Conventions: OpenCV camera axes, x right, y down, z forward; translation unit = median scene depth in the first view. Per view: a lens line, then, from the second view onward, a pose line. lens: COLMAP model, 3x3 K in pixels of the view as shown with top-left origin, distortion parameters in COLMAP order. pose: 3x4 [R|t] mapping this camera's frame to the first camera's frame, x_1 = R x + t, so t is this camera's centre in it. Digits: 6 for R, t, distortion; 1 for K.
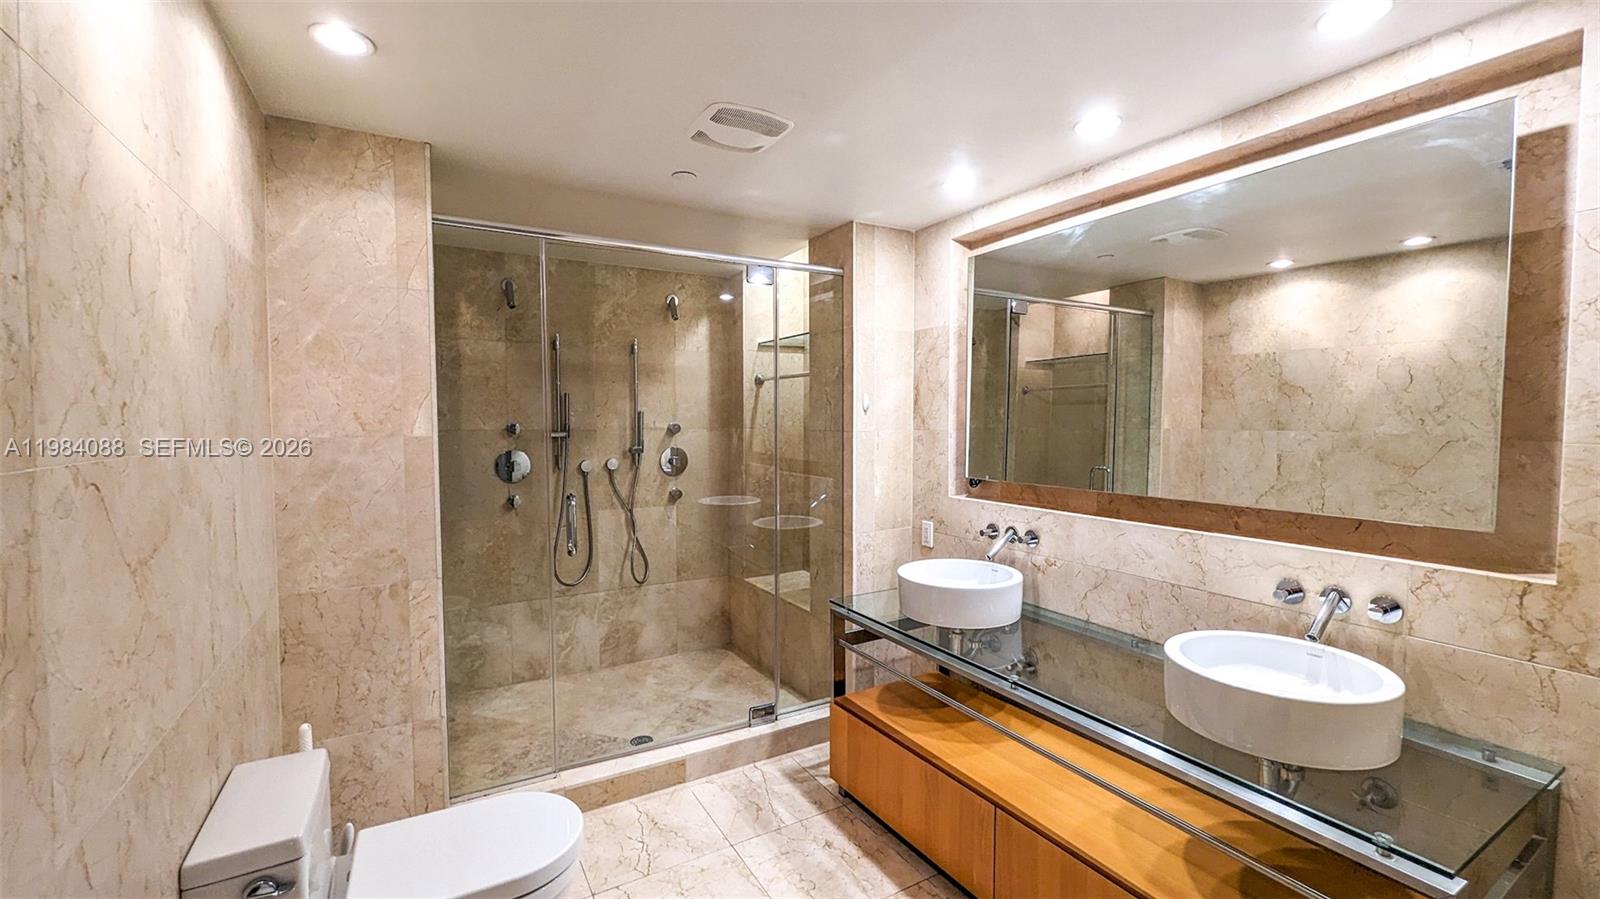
lens RADIAL K [[663.1, 0, 805.7], [0, 663.1, 453.7], [0, 0, 1]] dist [-0.000131, 0.000527]
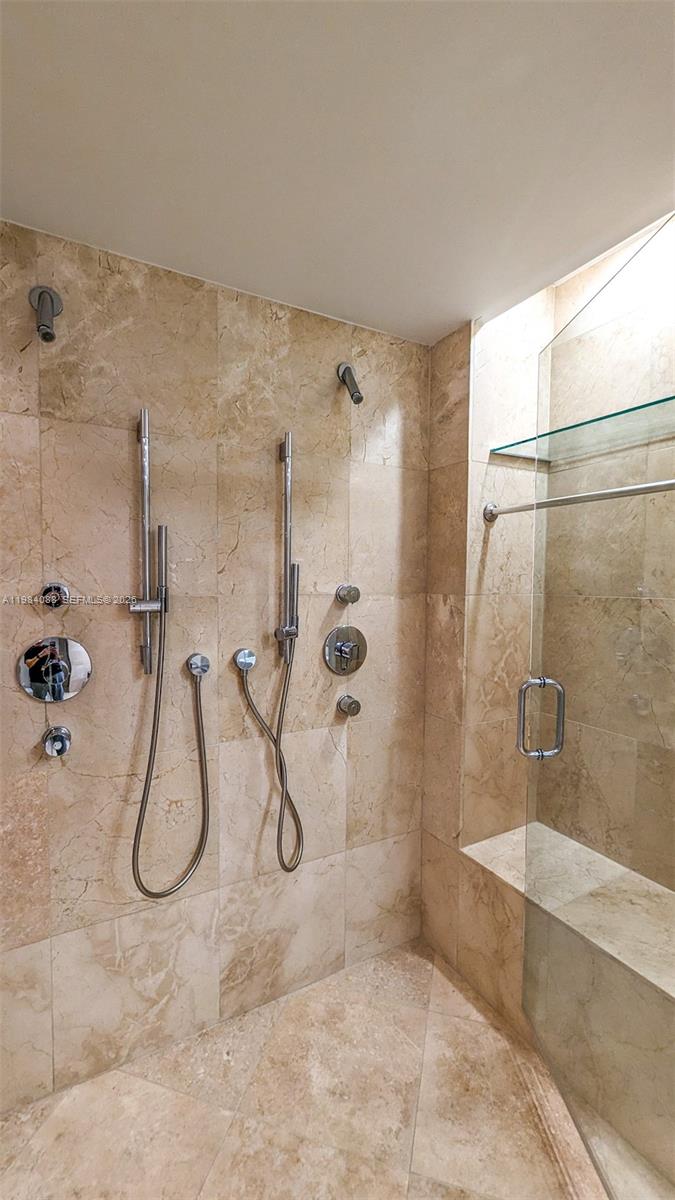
lens RADIAL K [[497.4, 0, 339.0], [0, 497.4, 607.1], [0, 0, 1]] dist [-0.000131, 0.000527]
pose [[0.999579, 0.007276, -0.028070, -0.201270], [-0.007326, 0.999972, -0.001651, -0.027450], [0.028057, 0.001856, 0.999605, 0.585754]]
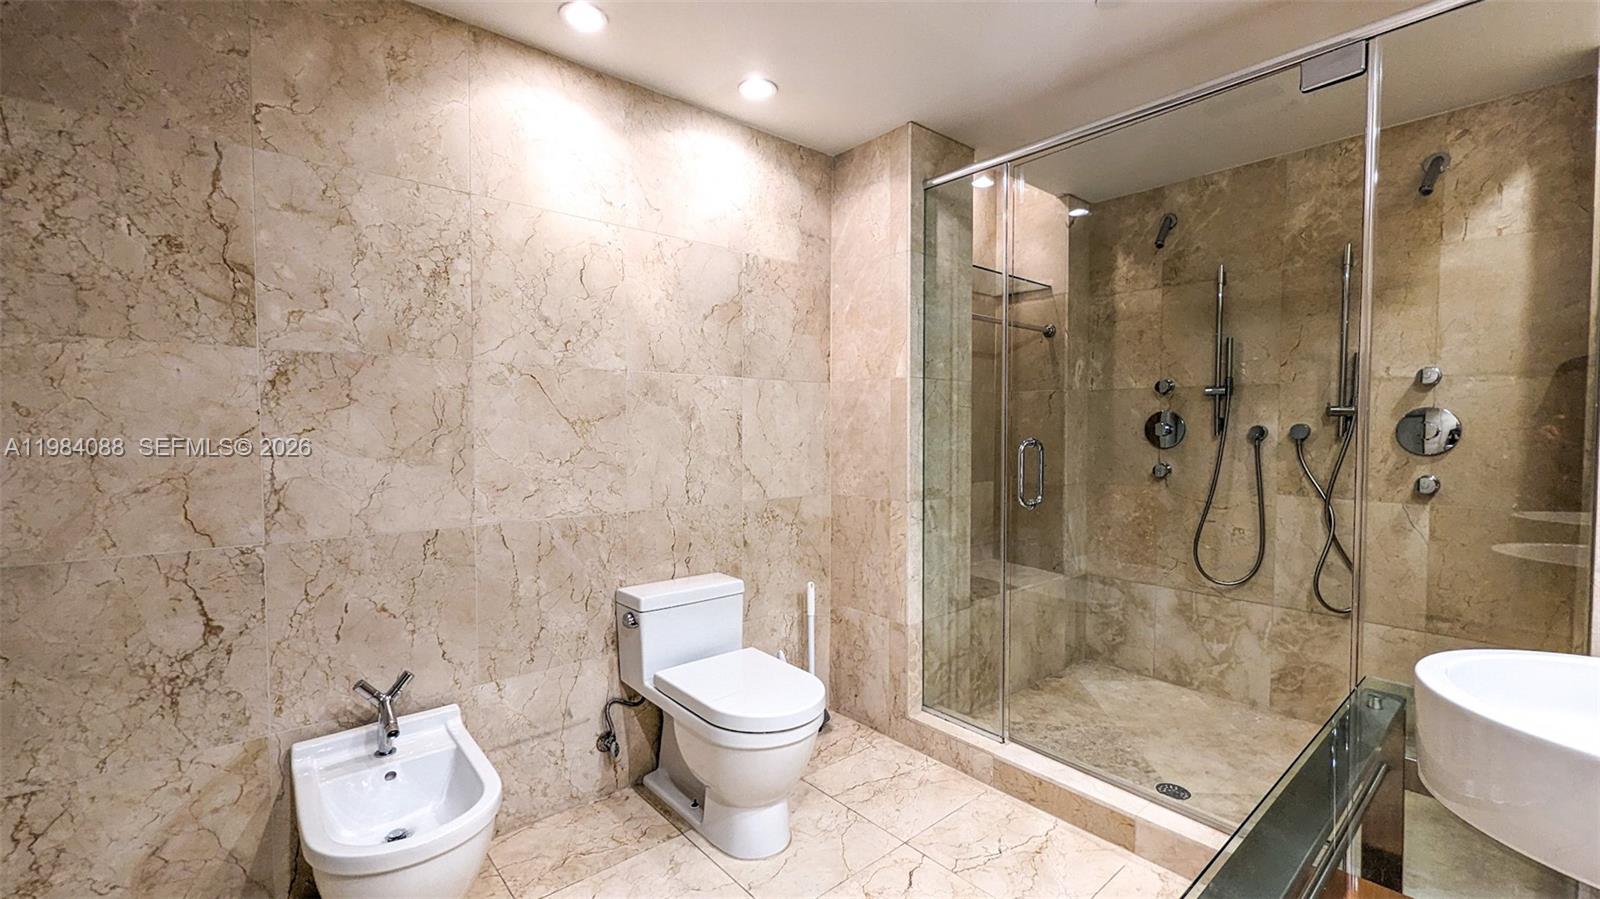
lens RADIAL K [[653.0, 0, 802.9], [0, 653.0, 453.9], [0, 0, 1]] dist [-0.002822, 0.000021]
pose [[0.181224, 0.040973, -0.982588, 0.294700], [-0.052680, 0.998102, 0.031904, 0.044898], [0.982030, 0.045981, 0.183038, 0.350676]]
